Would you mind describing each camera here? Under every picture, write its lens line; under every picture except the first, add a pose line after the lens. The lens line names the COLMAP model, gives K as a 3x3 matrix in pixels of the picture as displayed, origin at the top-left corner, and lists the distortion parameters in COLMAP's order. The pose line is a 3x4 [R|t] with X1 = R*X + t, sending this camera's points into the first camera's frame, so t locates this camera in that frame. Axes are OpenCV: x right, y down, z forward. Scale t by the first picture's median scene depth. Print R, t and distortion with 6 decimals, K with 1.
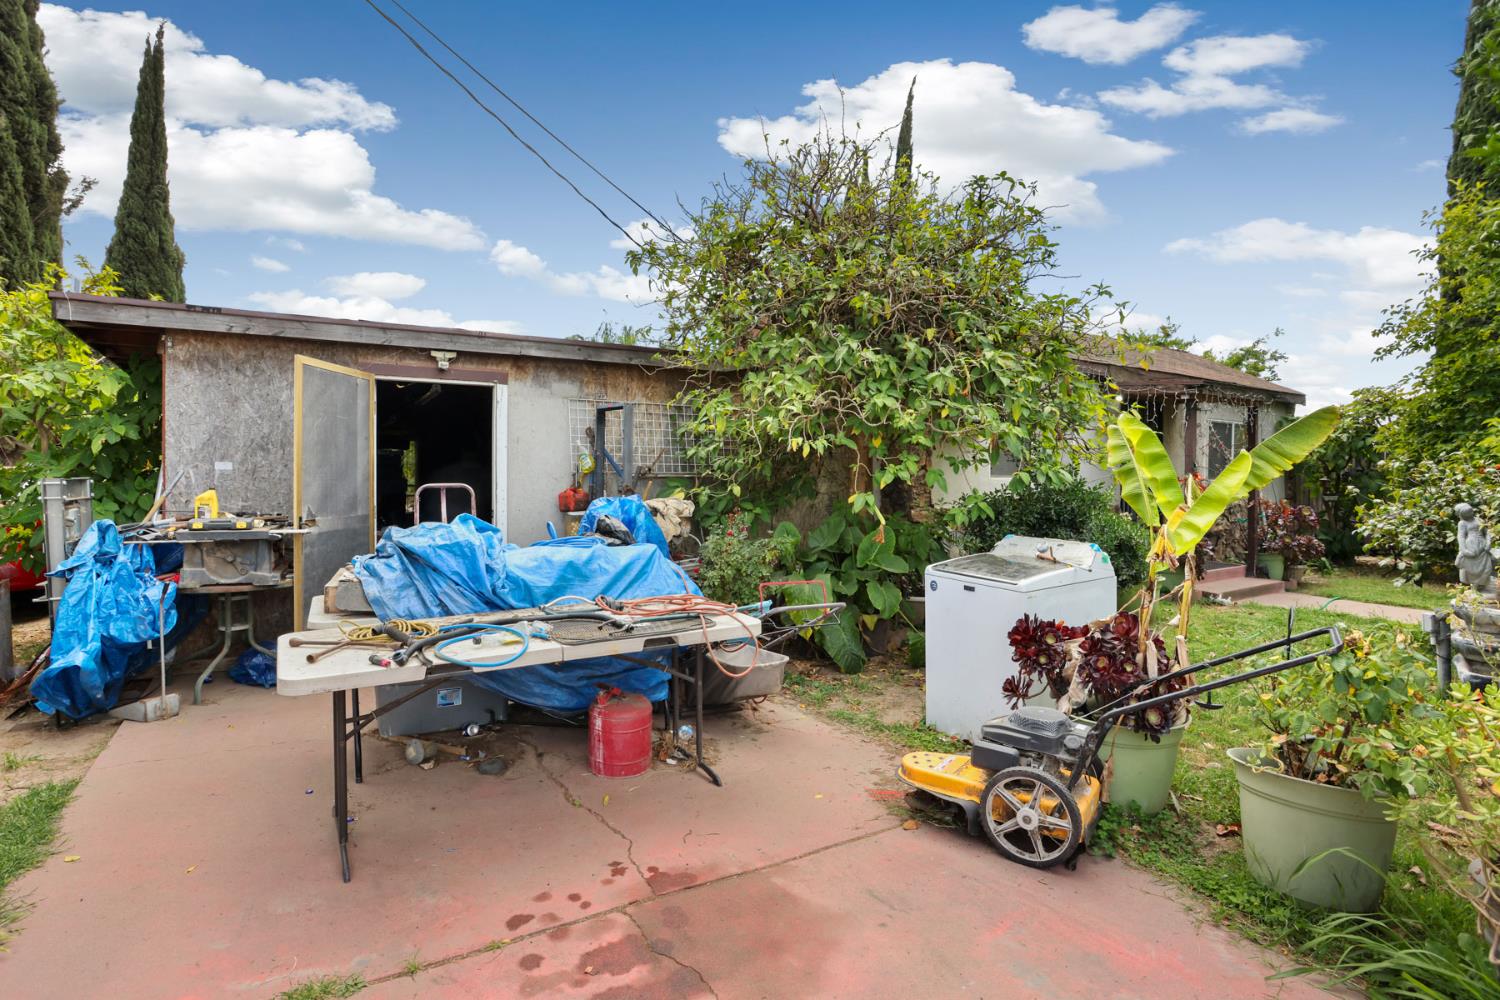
lens RADIAL K [[739.1, 0, 724.8], [0, 739.1, 485.6], [0, 0, 1]] dist [-0.067163, 0.025111]
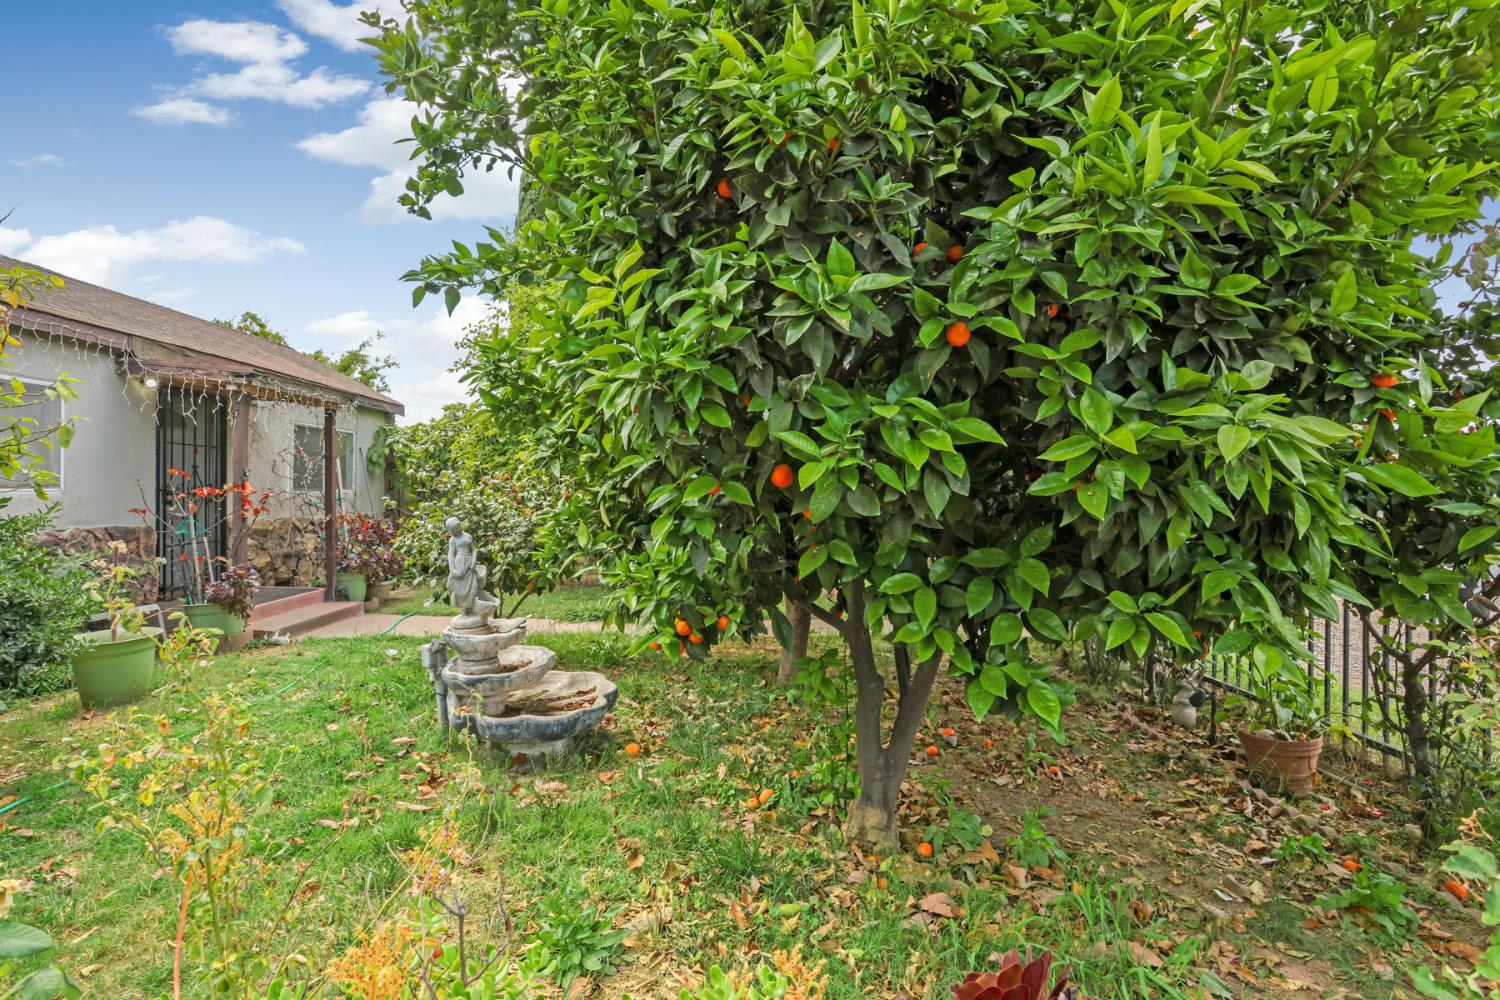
lens RADIAL K [[739.1, 0, 750.7], [0, 739.1, 495.2], [0, 0, 1]] dist [-0.067163, 0.025111]
pose [[0.487670, -0.008948, 0.872982, 0.226023], [0.011711, 0.999925, 0.003706, -0.000723], [-0.872949, 0.008416, 0.487738, 0.120887]]
